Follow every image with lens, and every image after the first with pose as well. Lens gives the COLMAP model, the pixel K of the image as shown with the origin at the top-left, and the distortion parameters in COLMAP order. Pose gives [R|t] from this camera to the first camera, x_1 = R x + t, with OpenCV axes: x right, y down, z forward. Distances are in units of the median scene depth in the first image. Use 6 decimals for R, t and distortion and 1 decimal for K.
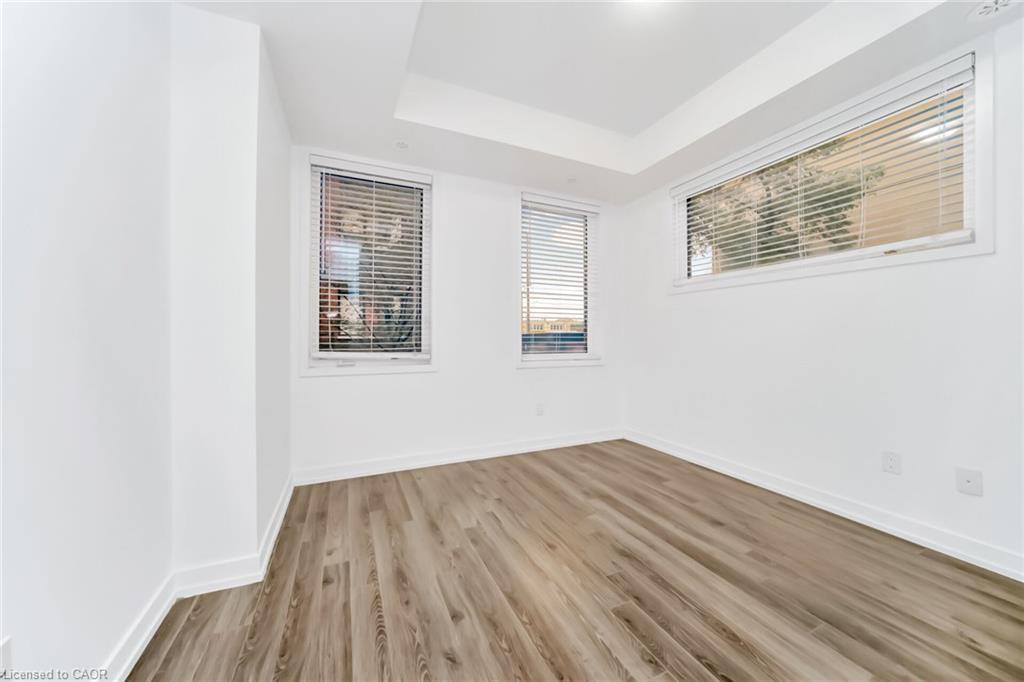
lens RADIAL K [[370.6, 0, 510.9], [0, 370.6, 327.8], [0, 0, 1]] dist [-0.001043, 0.000185]
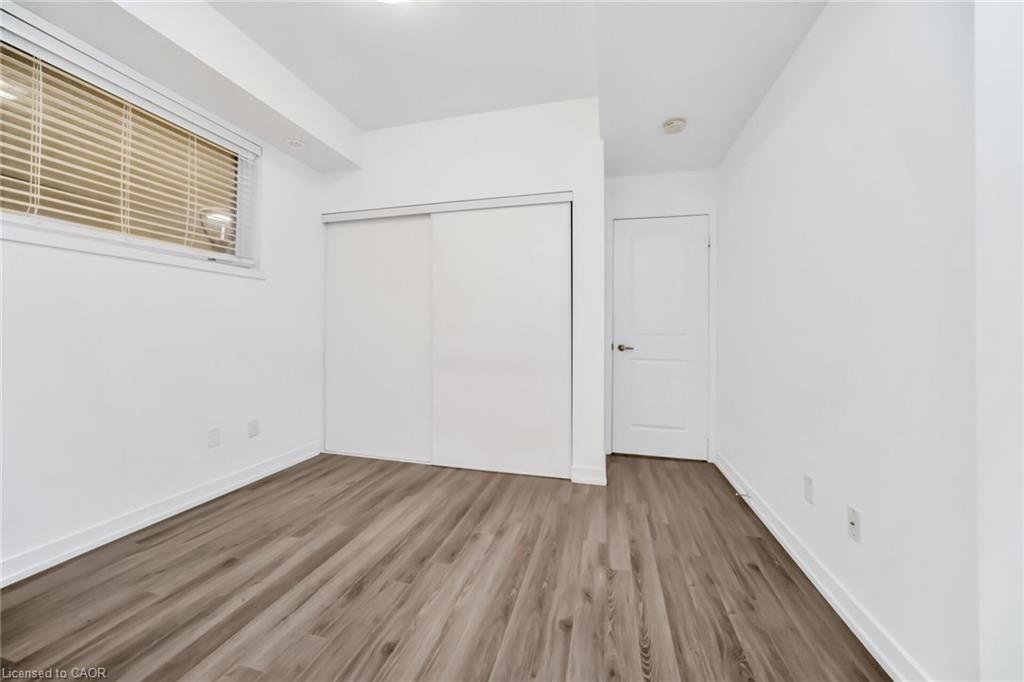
lens RADIAL K [[370.6, 0, 510.9], [0, 370.6, 327.8], [0, 0, 1]] dist [-0.001043, 0.000185]
pose [[-0.778488, 0.001516, 0.627658, -0.578580], [-0.023418, 0.999231, -0.031459, 0.032146], [-0.627223, -0.039189, -0.777854, 1.688692]]
